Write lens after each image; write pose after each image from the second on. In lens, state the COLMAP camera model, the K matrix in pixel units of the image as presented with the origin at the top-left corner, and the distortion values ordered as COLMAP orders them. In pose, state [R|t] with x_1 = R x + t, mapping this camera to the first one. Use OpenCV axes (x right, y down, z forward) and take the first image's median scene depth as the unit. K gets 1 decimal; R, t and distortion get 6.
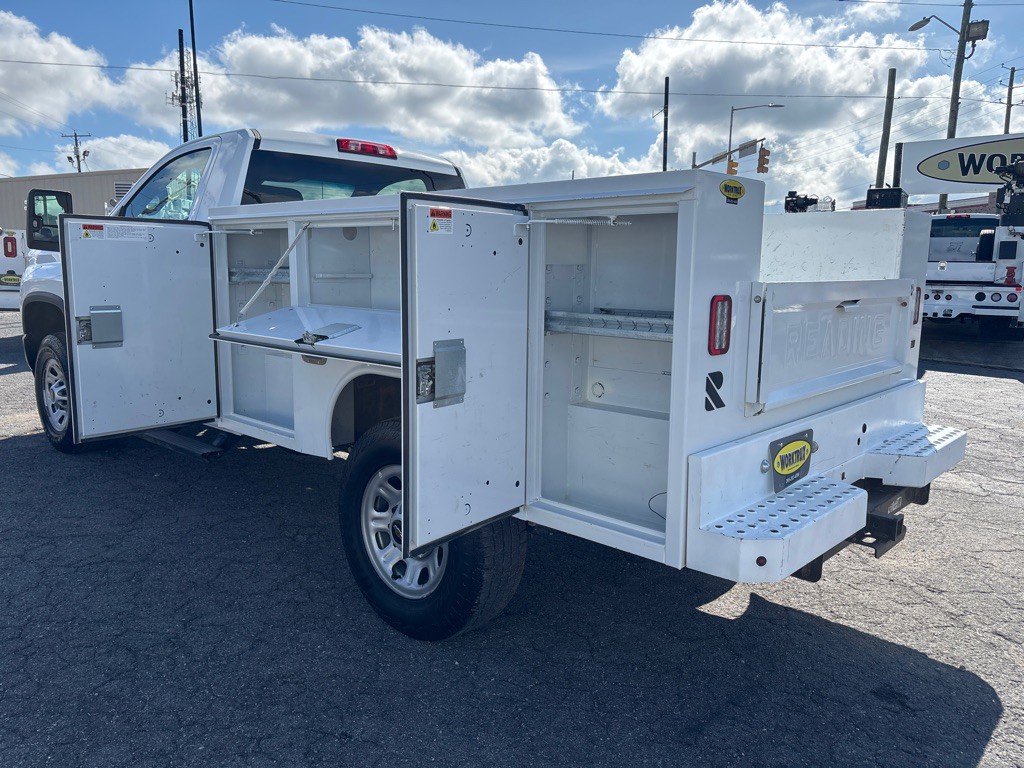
lens RADIAL K [[771.2, 0, 507.8], [0, 771.2, 381.6], [0, 0, 1]] dist [0.063619, -0.073426]
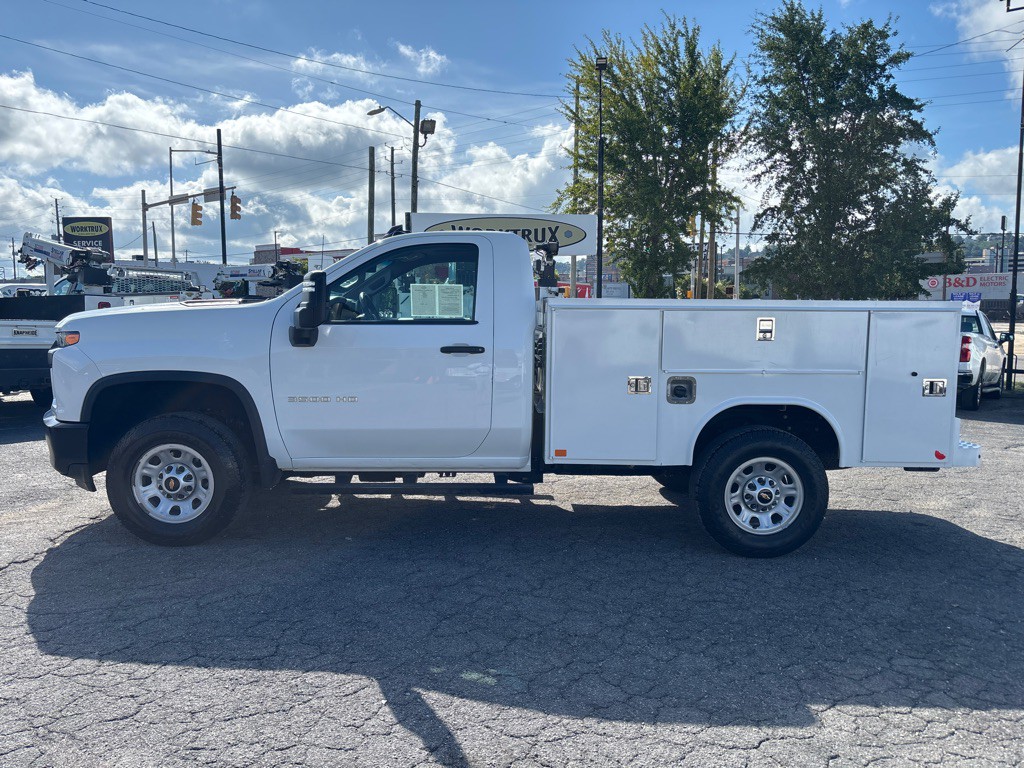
lens RADIAL K [[771.2, 0, 507.8], [0, 771.2, 381.6], [0, 0, 1]] dist [0.063619, -0.073426]
pose [[0.715131, -0.069901, 0.695486, -1.665738], [0.102310, 0.994739, -0.005222, -0.101826], [-0.691462, 0.074890, 0.718521, 0.153837]]
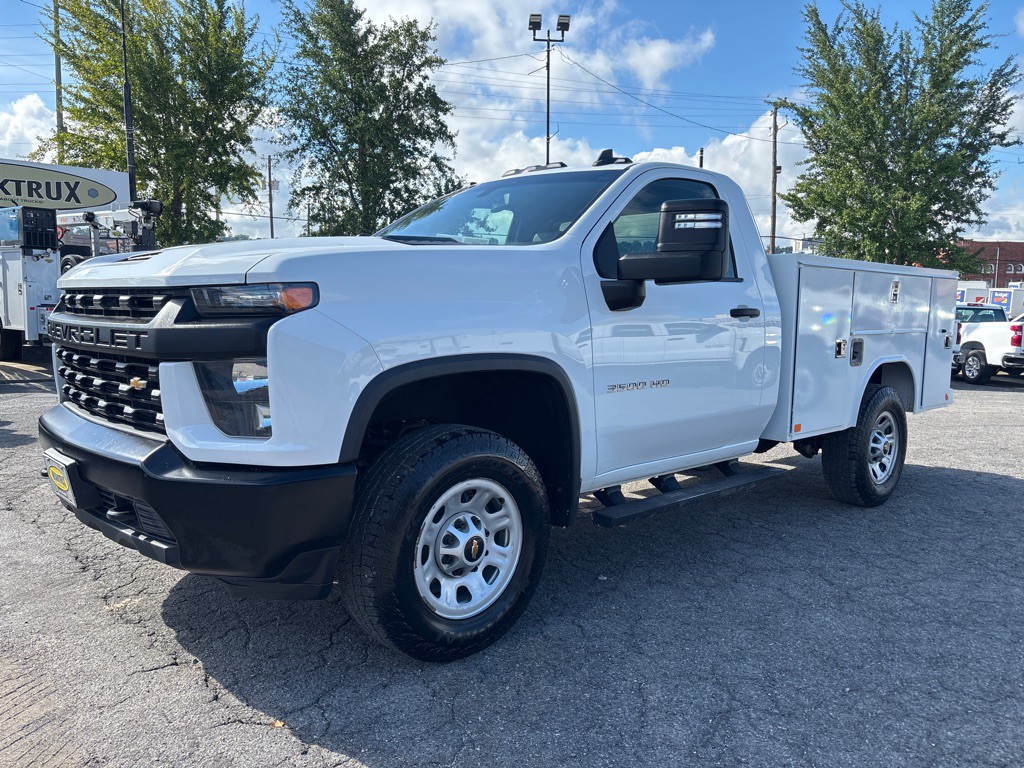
lens RADIAL K [[778.3, 0, 513.4], [0, 778.3, 379.1], [0, 0, 1]] dist [0.008741, -0.001475]
pose [[0.061500, -0.108046, 0.992242, -1.955080], [0.132404, 0.986221, 0.099184, -0.256428], [-0.989286, 0.125277, 0.074958, 1.655025]]
